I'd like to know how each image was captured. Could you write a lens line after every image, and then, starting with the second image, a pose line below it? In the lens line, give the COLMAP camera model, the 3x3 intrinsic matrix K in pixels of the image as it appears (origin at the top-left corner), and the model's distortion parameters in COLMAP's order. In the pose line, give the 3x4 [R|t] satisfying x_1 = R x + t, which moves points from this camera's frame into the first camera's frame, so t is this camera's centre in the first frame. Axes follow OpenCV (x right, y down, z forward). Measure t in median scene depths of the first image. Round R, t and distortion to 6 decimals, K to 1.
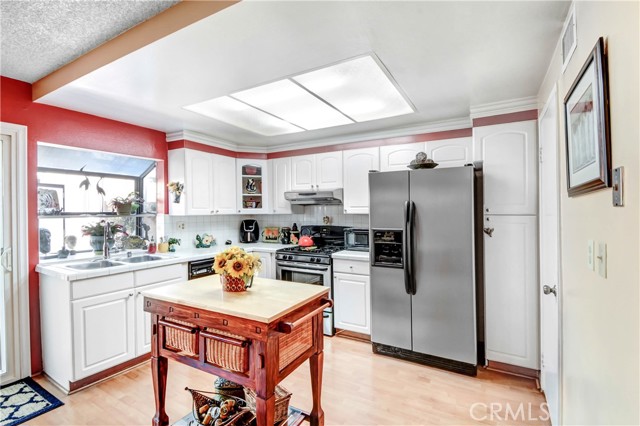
lens RADIAL K [[295.4, 0, 333.2], [0, 295.4, 207.3], [0, 0, 1]] dist [-0.000636, 0.000128]
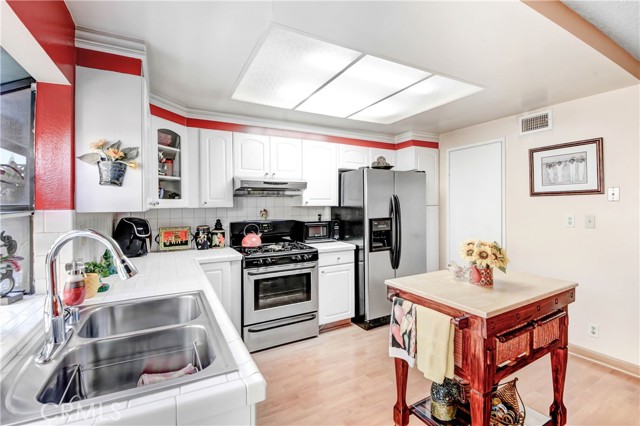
lens RADIAL K [[279.7, 0, 322.3], [0, 279.7, 199.3], [0, 0, 1]] dist [-0.017348, -0.011724]
pose [[0.549205, 0.011623, 0.835607, -0.713947], [-0.007447, 0.999932, -0.009014, 0.008329], [-0.835654, -0.001272, 0.549254, 0.483141]]
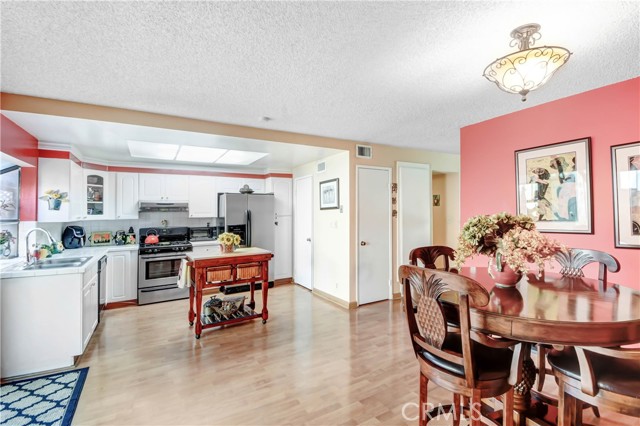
lens RADIAL K [[279.7, 0, 322.3], [0, 279.7, 199.3], [0, 0, 1]] dist [-0.017348, -0.011724]
pose [[0.497269, 0.036234, 0.866839, -0.895192], [0.005935, 0.998962, -0.045161, -0.003693], [-0.867576, 0.027602, 0.496538, -0.294424]]
